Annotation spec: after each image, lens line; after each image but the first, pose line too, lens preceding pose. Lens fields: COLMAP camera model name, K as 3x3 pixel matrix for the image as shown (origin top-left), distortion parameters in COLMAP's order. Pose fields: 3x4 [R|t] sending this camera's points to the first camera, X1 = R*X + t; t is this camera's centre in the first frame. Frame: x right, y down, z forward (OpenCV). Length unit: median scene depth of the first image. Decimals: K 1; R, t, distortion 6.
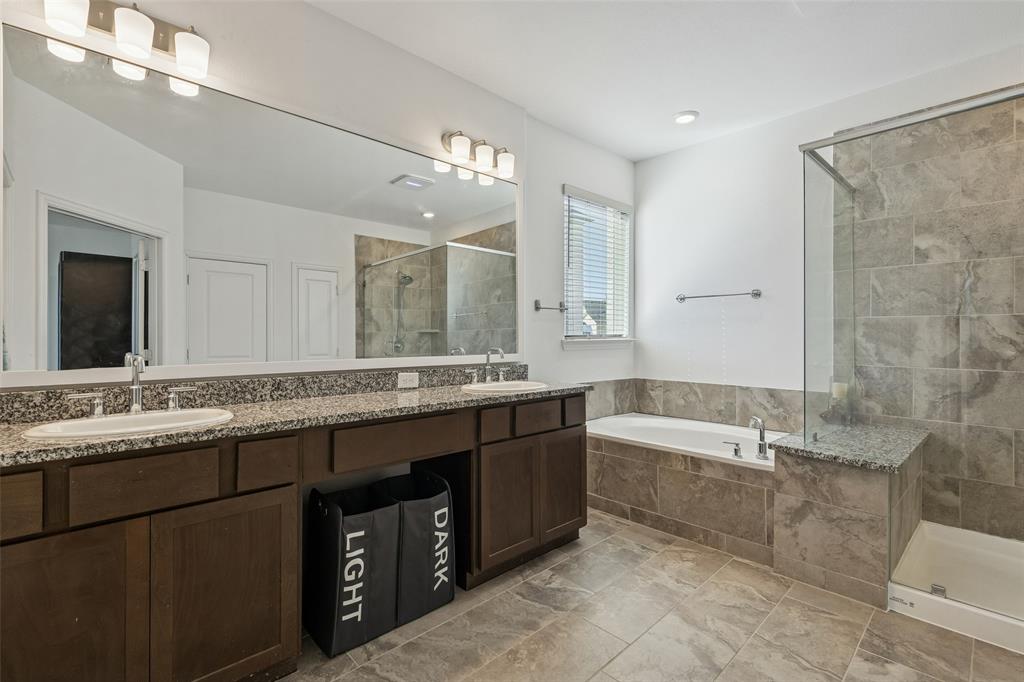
lens RADIAL K [[464.8, 0, 514.4], [0, 464.8, 338.0], [0, 0, 1]] dist [0.006982, -0.000386]
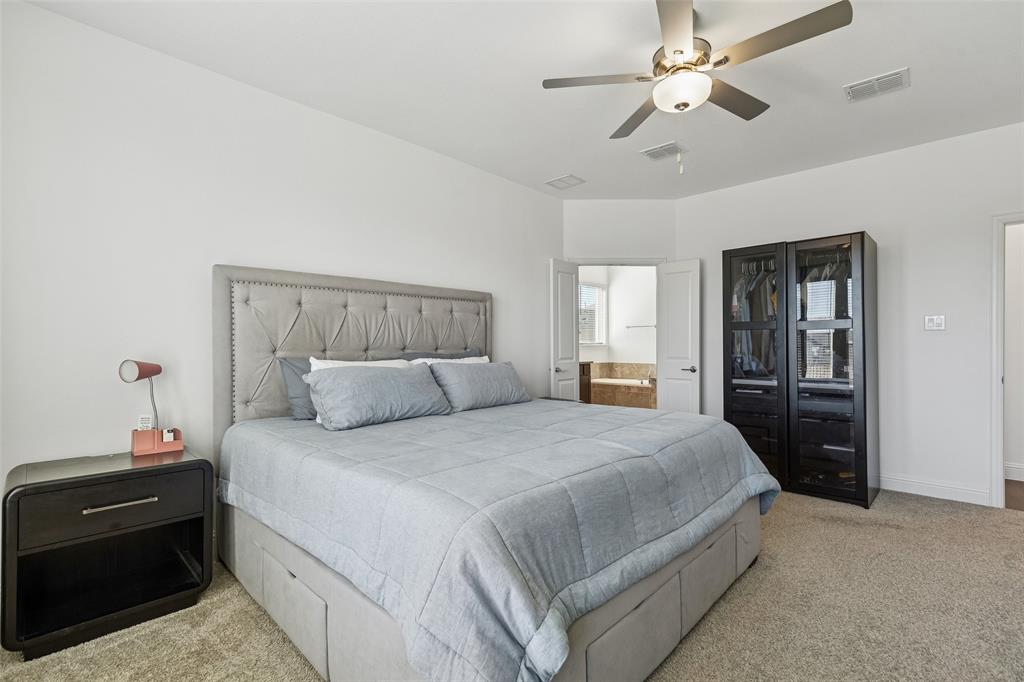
lens RADIAL K [[464.8, 0, 514.4], [0, 464.8, 338.0], [0, 0, 1]] dist [0.006982, -0.000386]
pose [[0.999023, -0.003046, 0.044093, -0.599698], [0.003655, 0.999899, -0.013726, -0.002619], [-0.044046, 0.013873, 0.998933, -2.504098]]
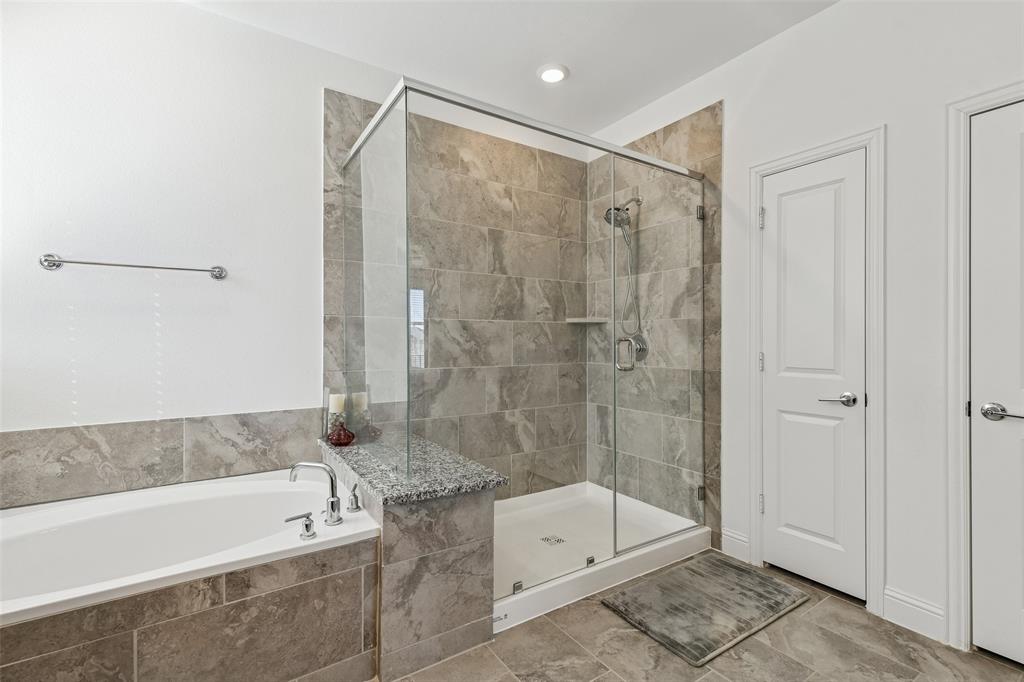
lens RADIAL K [[464.8, 0, 514.4], [0, 464.8, 338.0], [0, 0, 1]] dist [0.006982, -0.000386]
pose [[0.176624, -0.000125, 0.984278, -0.093734], [0.002950, 0.999996, -0.000402, -0.003154], [-0.984274, 0.002975, 0.176624, 0.820705]]
